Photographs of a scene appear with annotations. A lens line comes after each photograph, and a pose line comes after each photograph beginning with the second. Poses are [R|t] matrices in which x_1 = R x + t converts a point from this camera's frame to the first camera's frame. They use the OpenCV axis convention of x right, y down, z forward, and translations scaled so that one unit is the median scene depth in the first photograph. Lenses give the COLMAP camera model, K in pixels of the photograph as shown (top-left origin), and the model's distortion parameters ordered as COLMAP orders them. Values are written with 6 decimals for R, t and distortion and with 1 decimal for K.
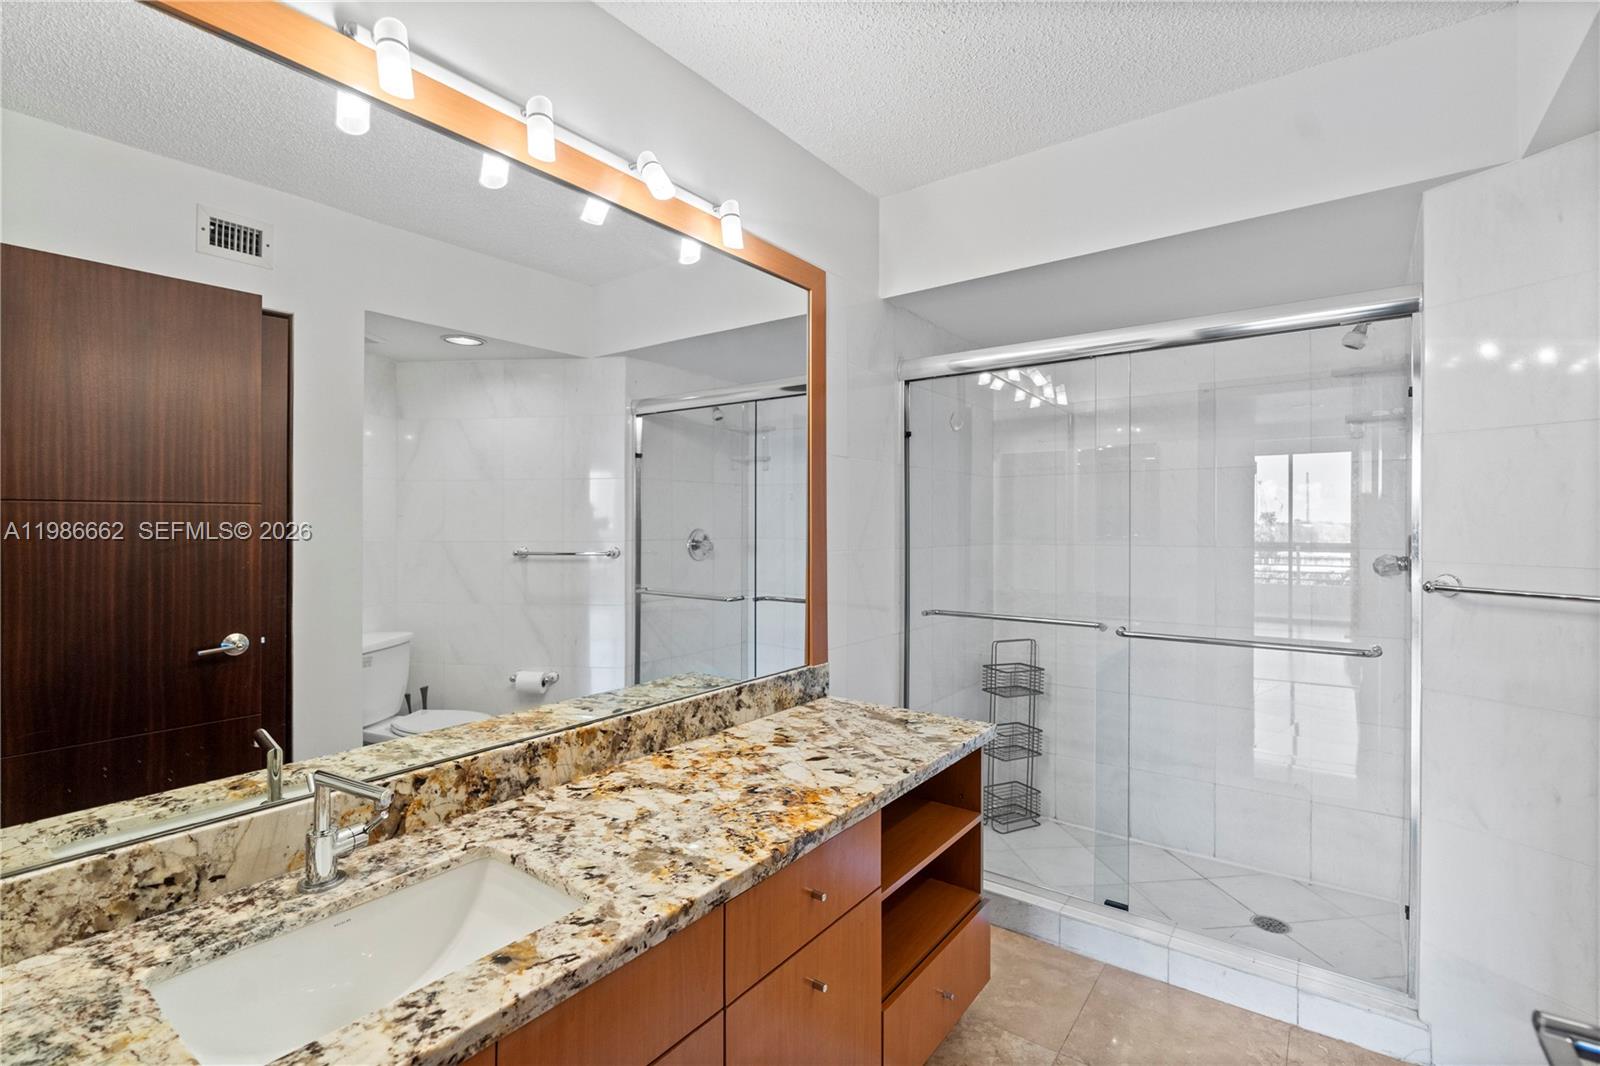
lens RADIAL K [[735.9, 0, 793.0], [0, 735.9, 531.0], [0, 0, 1]] dist [-0.009085, 0.004401]
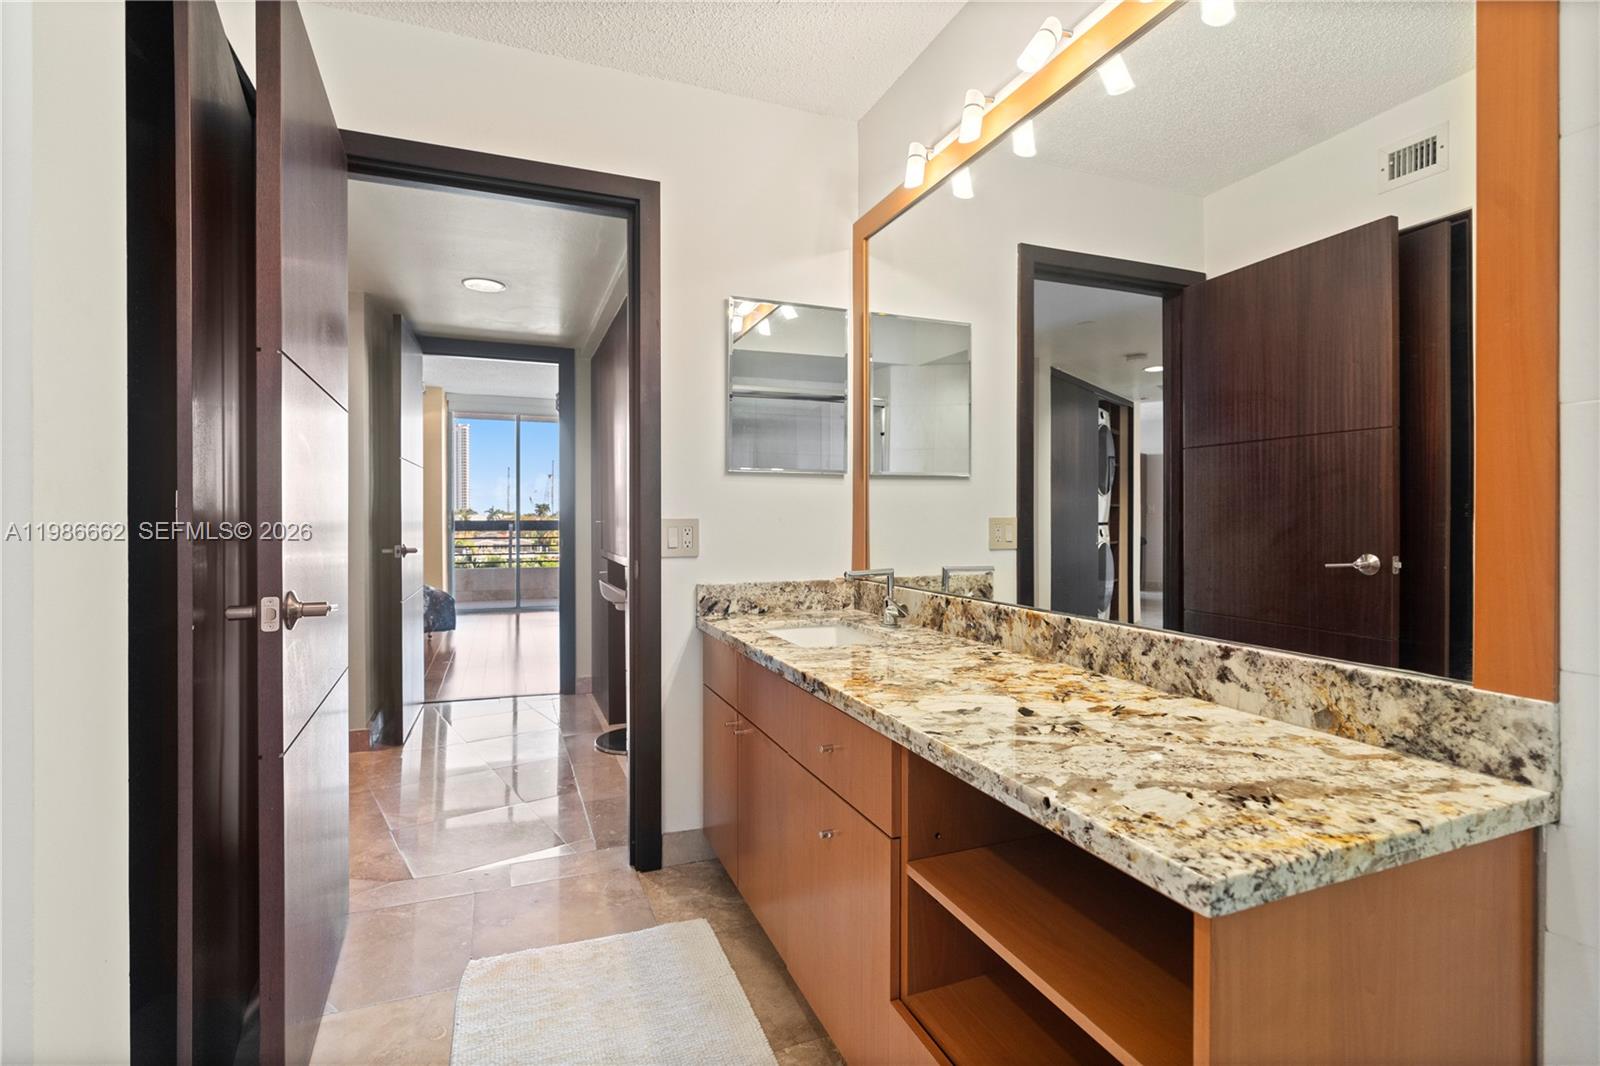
lens RADIAL K [[735.9, 0, 794.2], [0, 735.9, 519.4], [0, 0, 1]] dist [-0.009085, 0.004401]
pose [[-0.521750, 0.007466, -0.853066, 0.747378], [-0.003679, 0.999933, 0.011001, 0.112275], [0.853090, 0.008878, -0.521688, 1.157372]]
